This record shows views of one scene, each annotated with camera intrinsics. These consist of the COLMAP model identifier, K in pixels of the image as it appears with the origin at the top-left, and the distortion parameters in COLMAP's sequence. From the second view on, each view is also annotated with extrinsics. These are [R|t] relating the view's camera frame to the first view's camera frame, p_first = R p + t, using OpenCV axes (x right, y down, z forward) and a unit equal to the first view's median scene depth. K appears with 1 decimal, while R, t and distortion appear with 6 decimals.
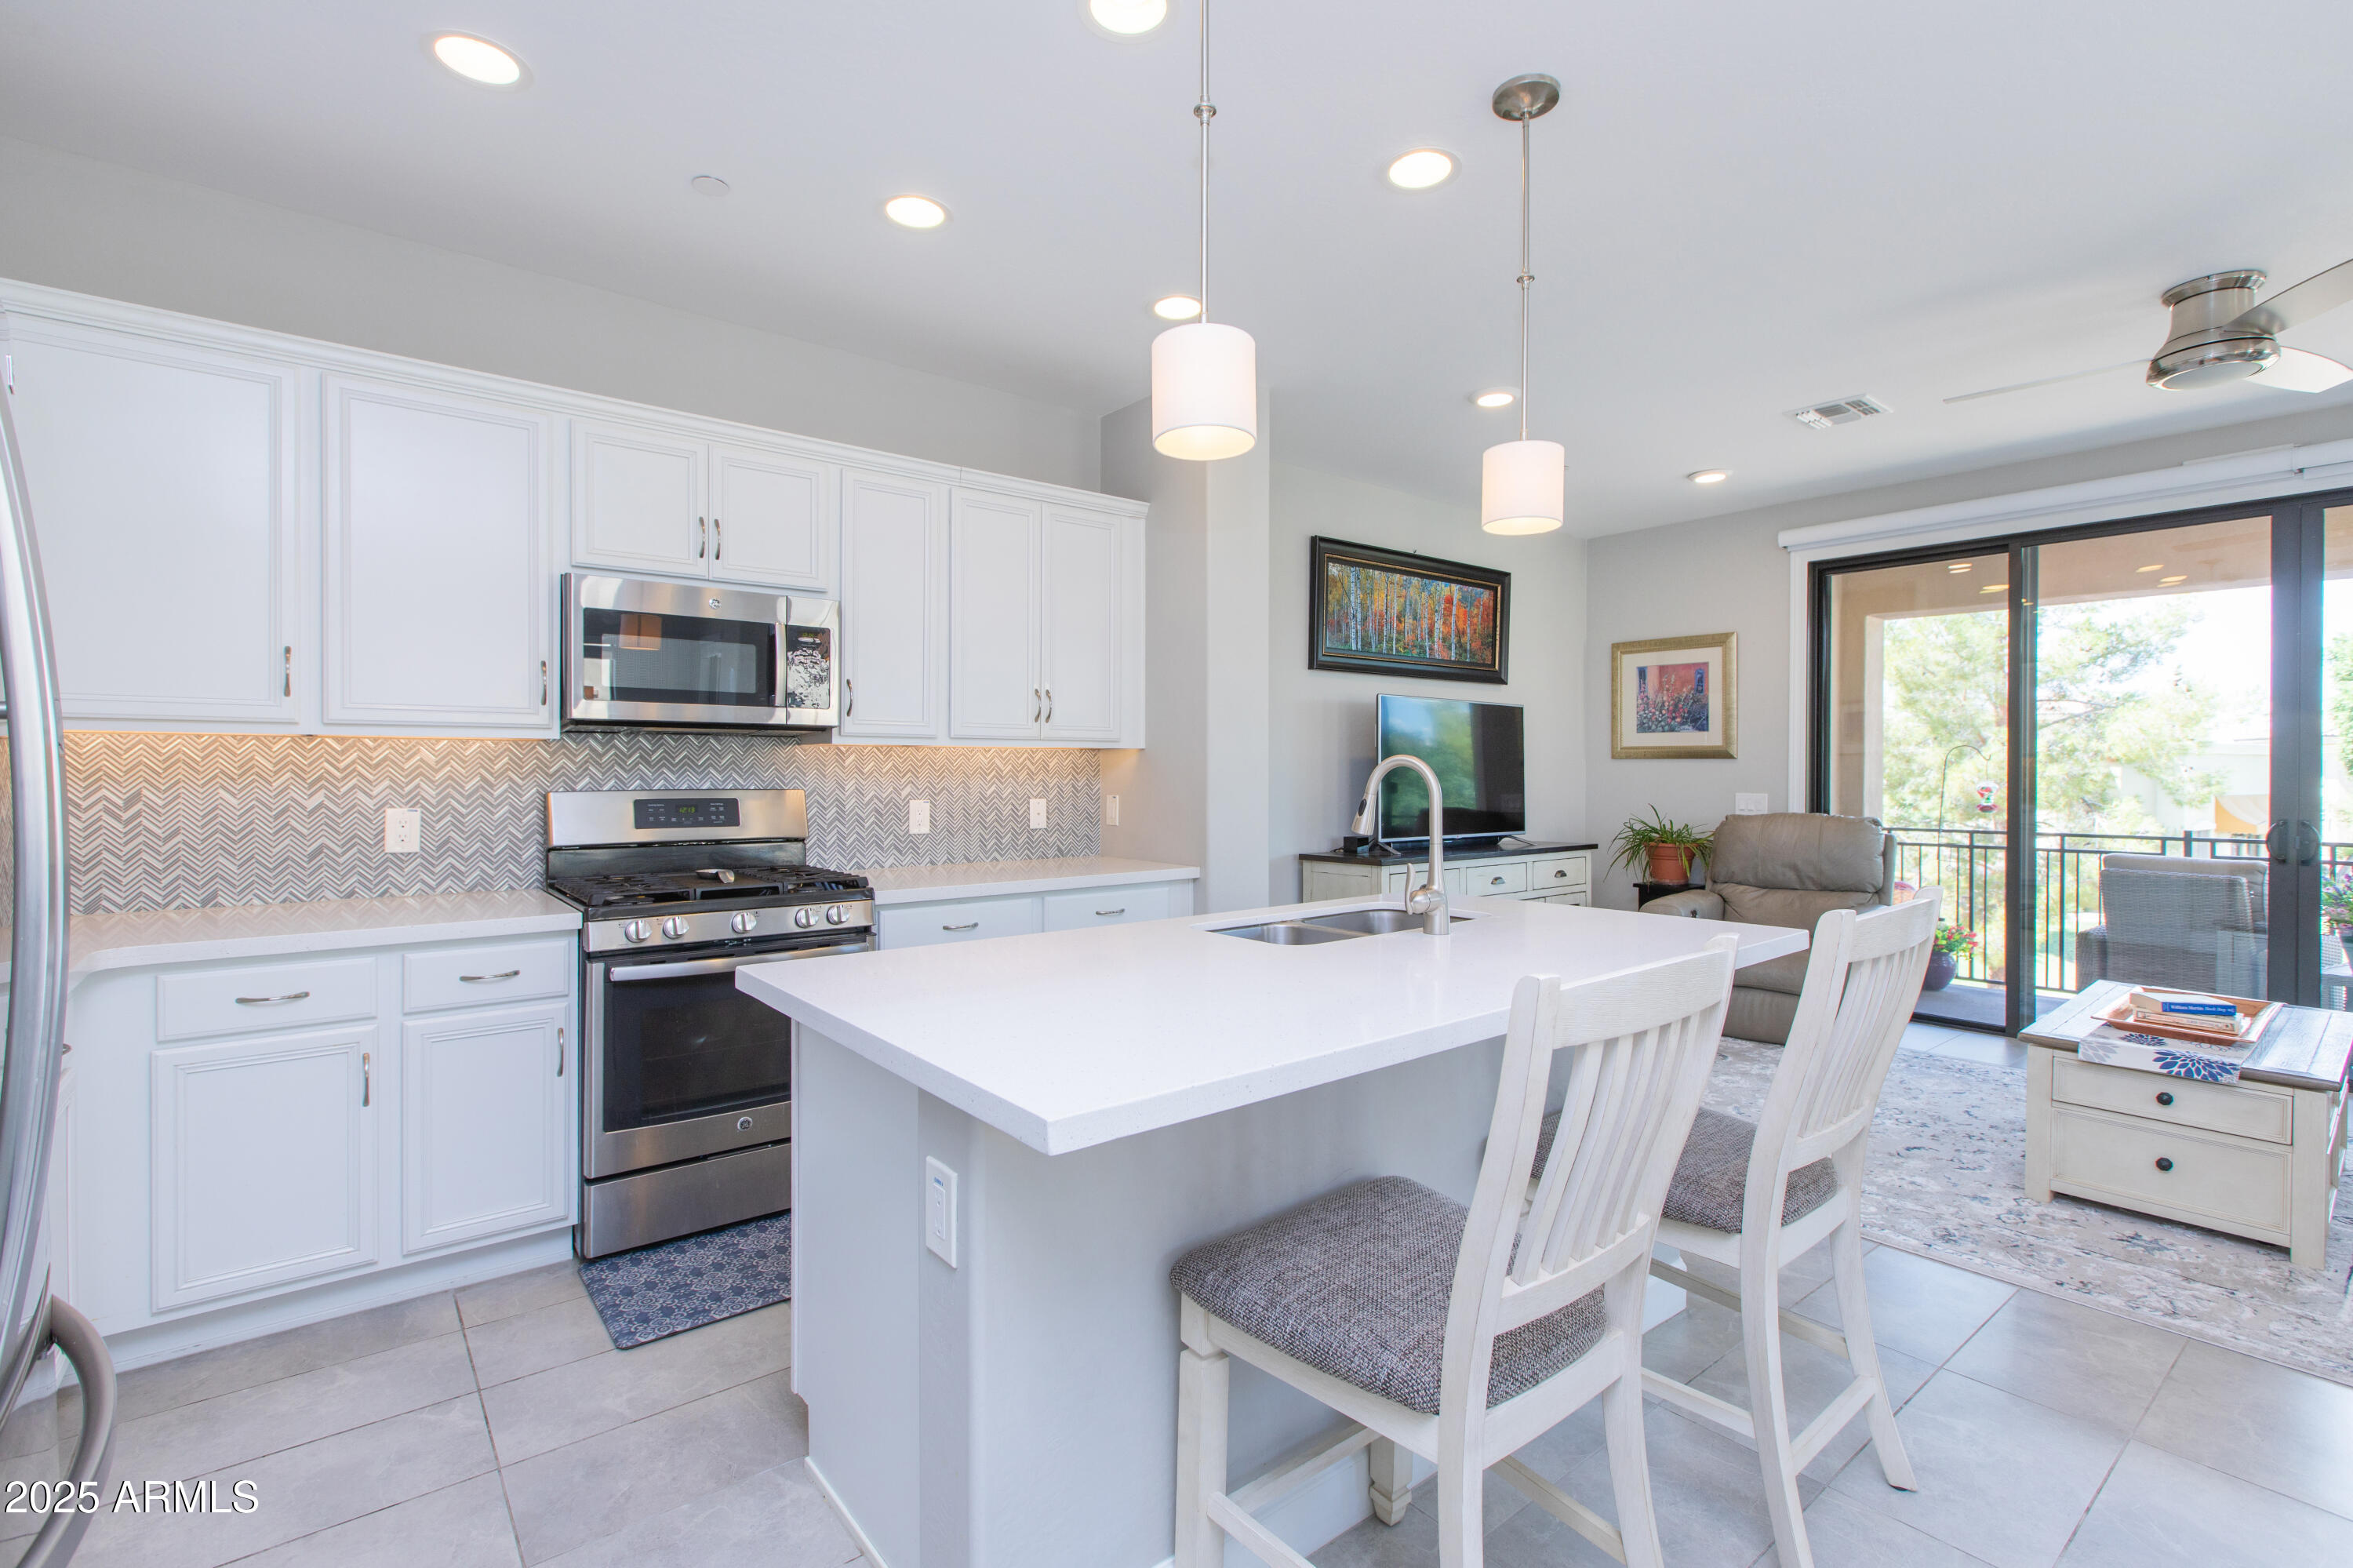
lens RADIAL K [[1054.6, 0, 1184.9], [0, 1054.6, 774.9], [0, 0, 1]] dist [-0.002308, -0.000478]
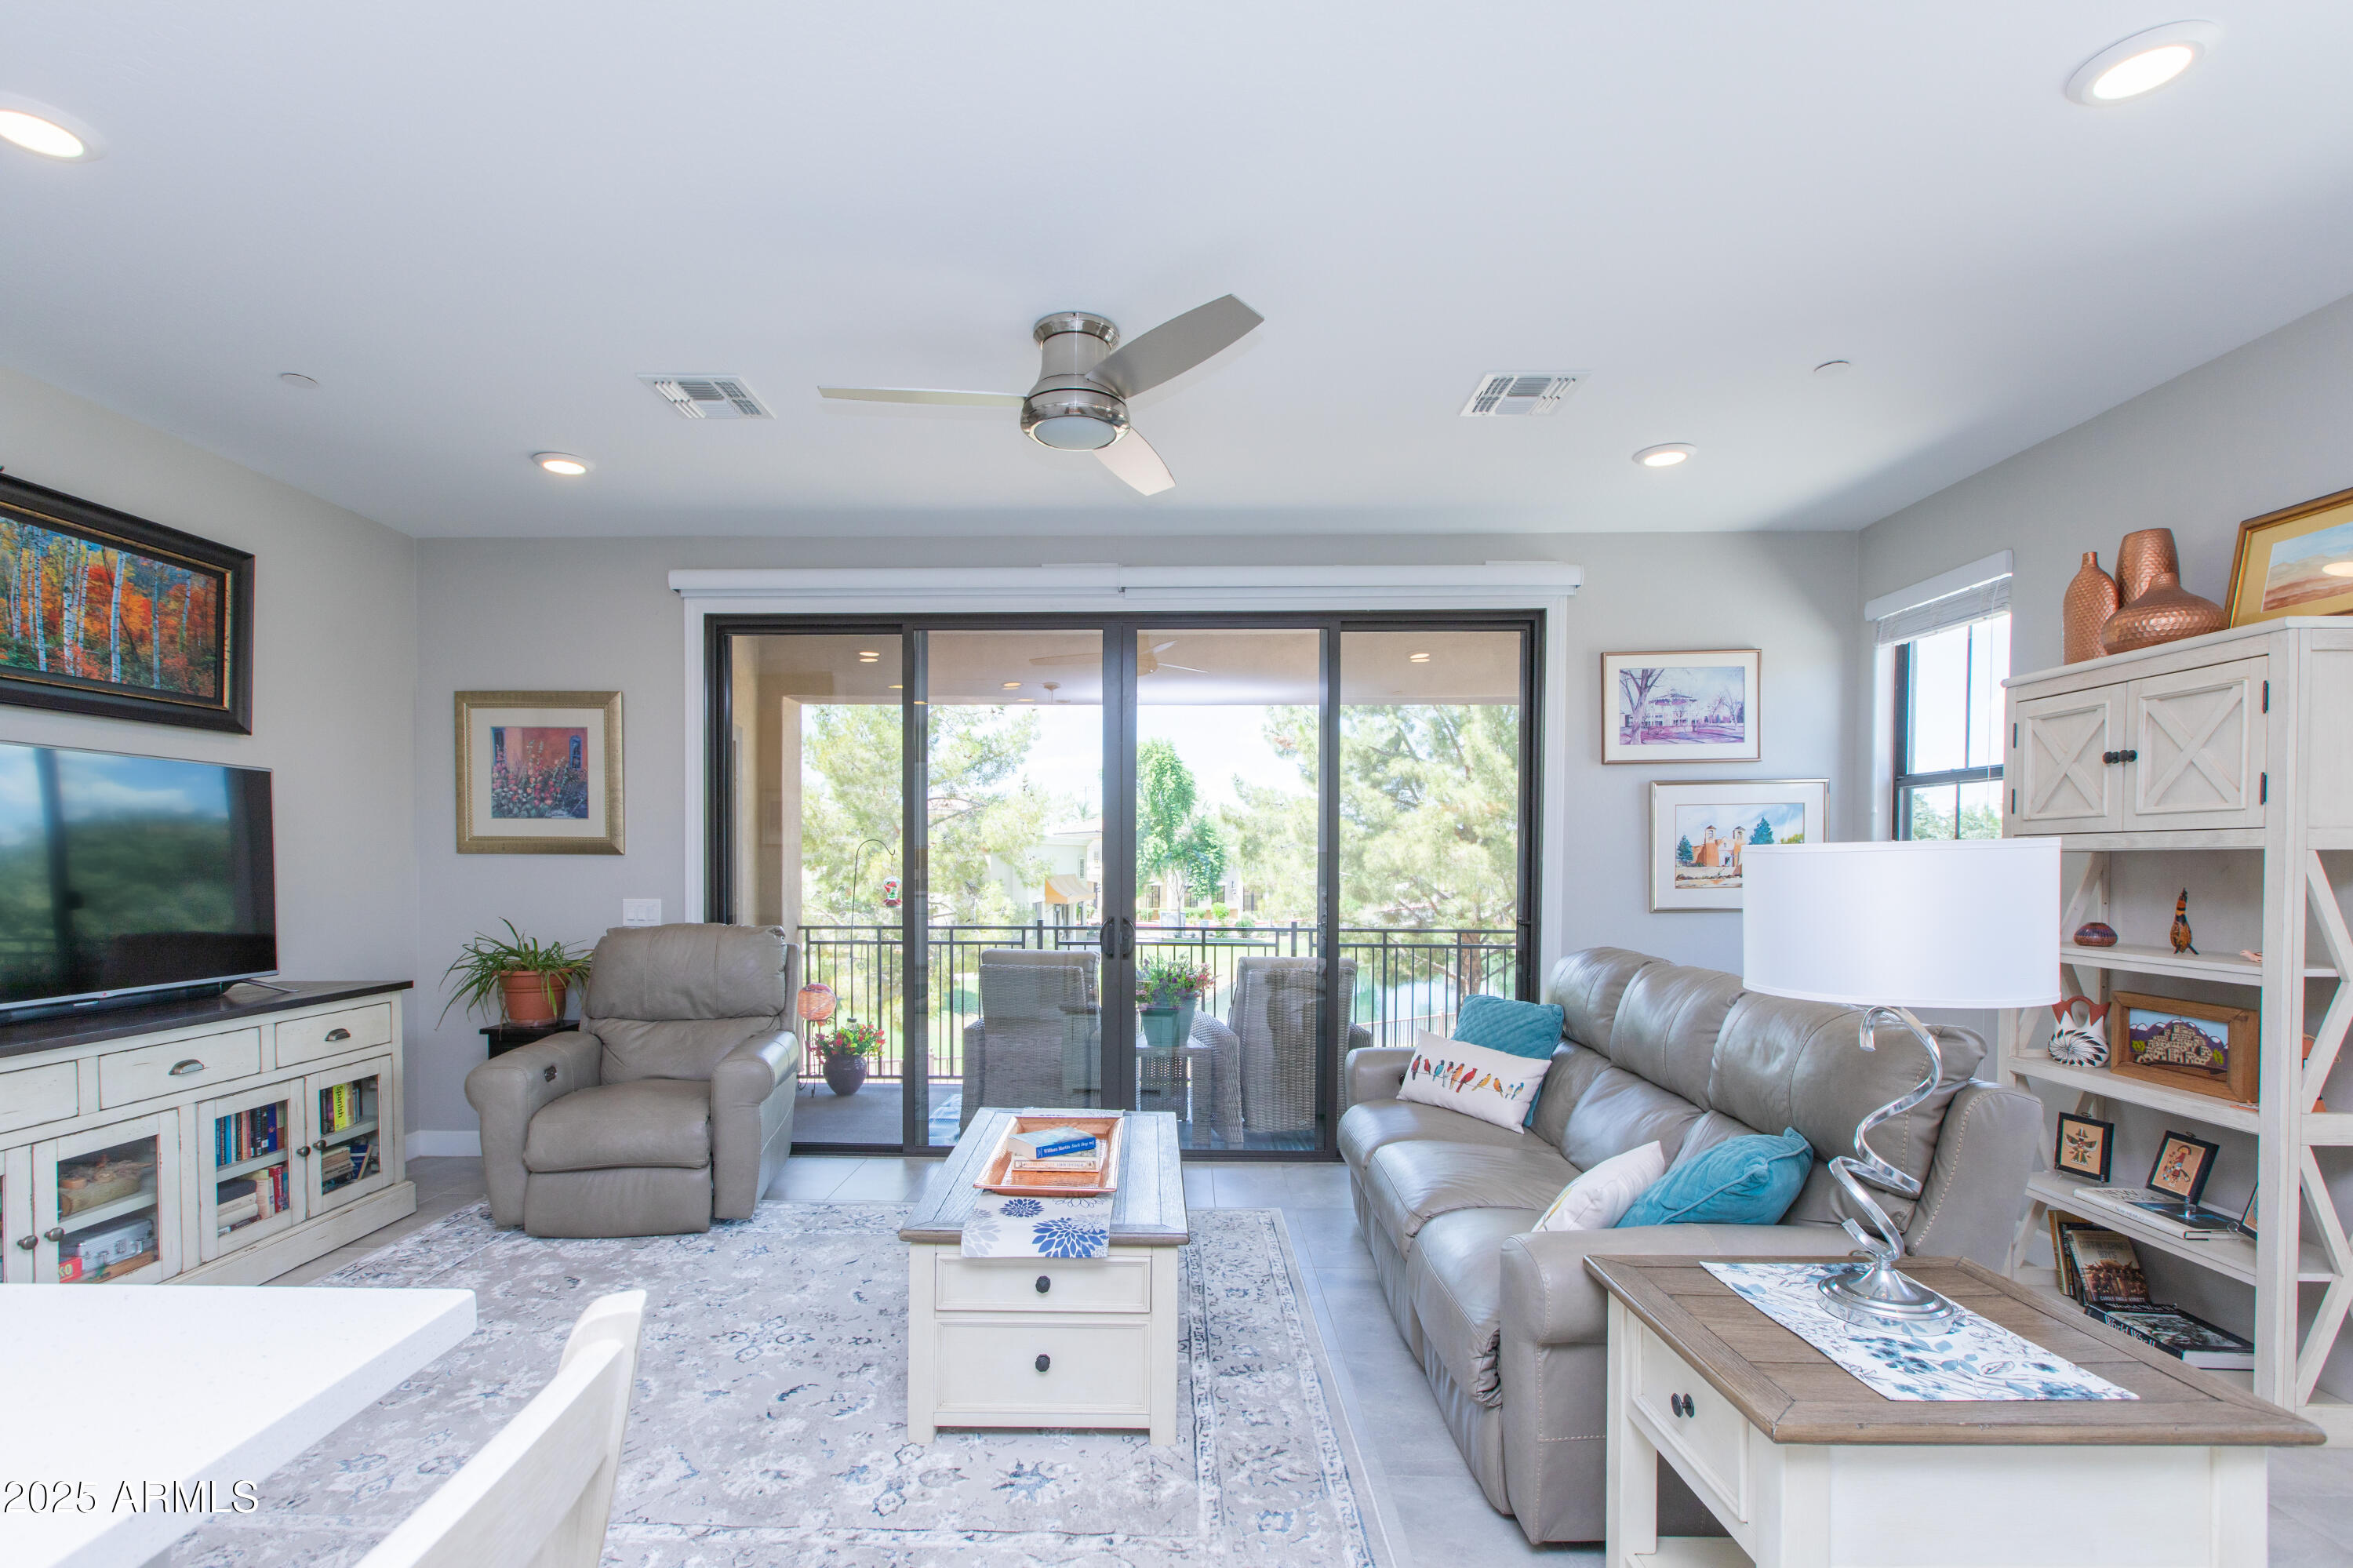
lens RADIAL K [[1054.6, 0, 1131.3], [0, 1054.6, 881.2], [0, 0, 1]] dist [-0.002308, -0.000478]
pose [[0.651378, -0.017664, 0.758548, 0.251530], [0.001267, 0.999753, 0.022193, -0.017933], [-0.758752, -0.013495, 0.651239, 0.292515]]
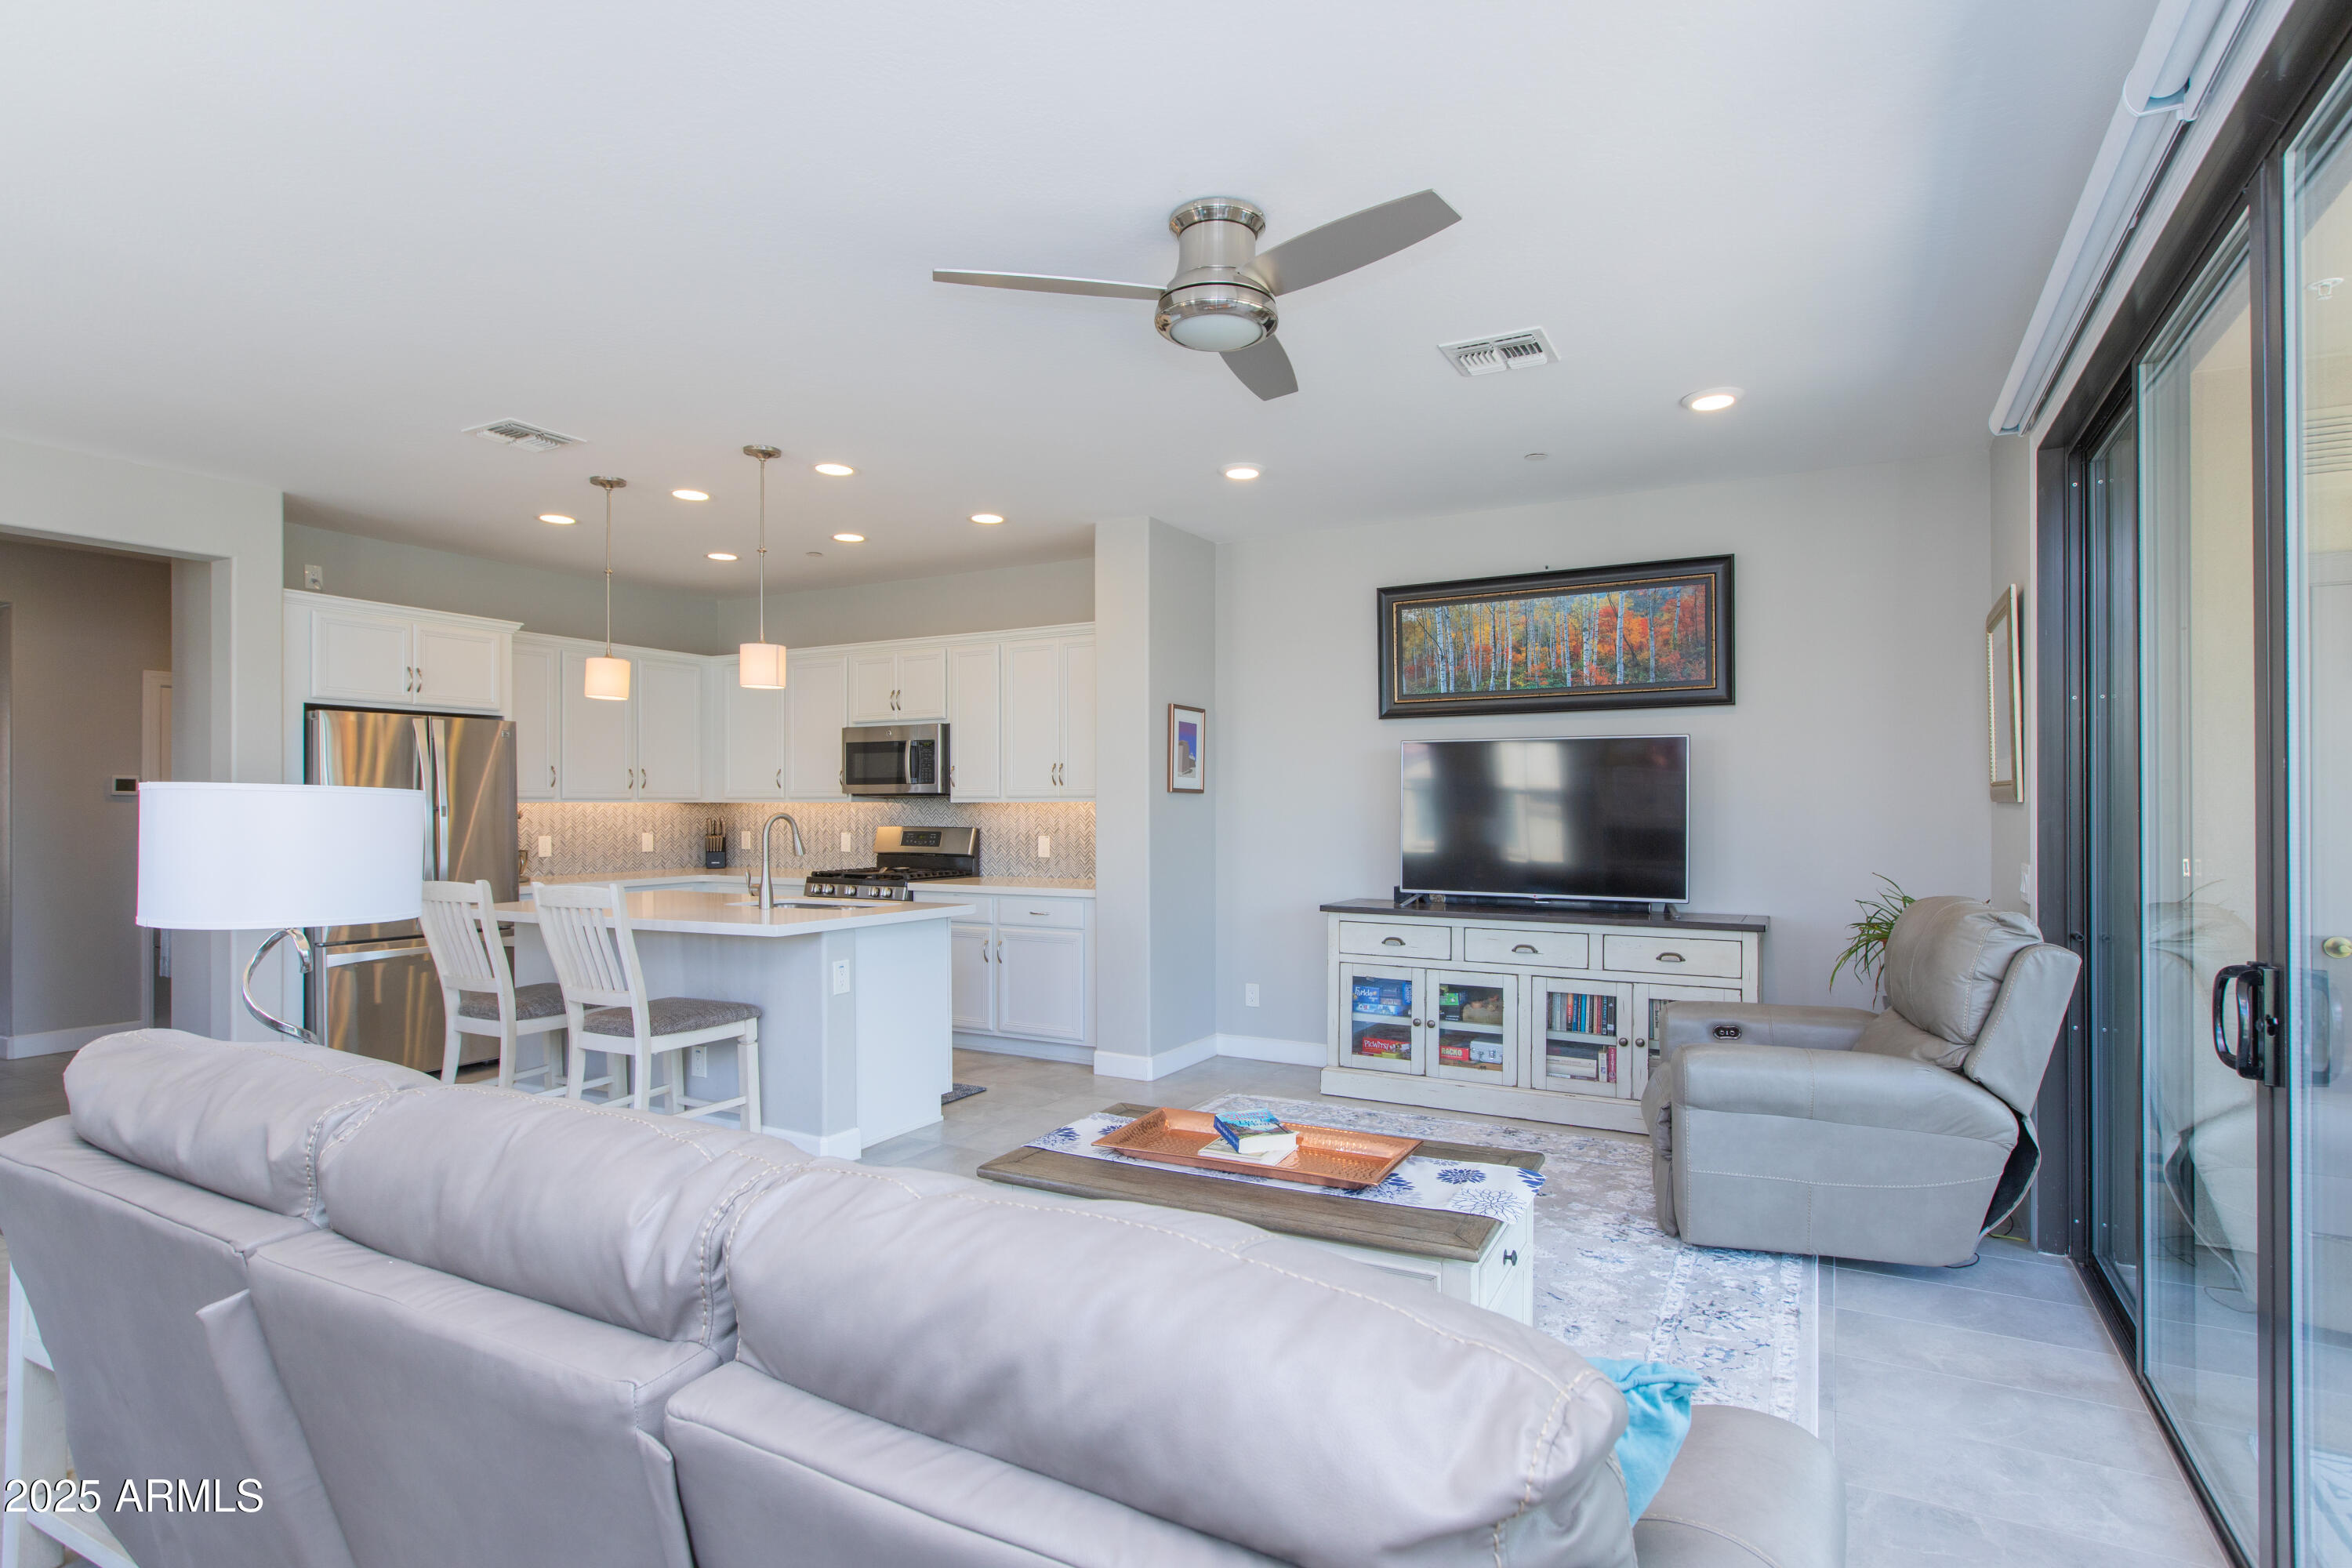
lens RADIAL K [[1125.3, 0, 1165.5], [0, 1125.3, 822.3], [0, 0, 1]] dist [-0.015039, -0.000764]
pose [[0.403418, 0.013382, -0.914918, 1.276845], [-0.002543, 0.999906, 0.013503, -0.018518], [0.915012, -0.003121, 0.403414, 0.466276]]
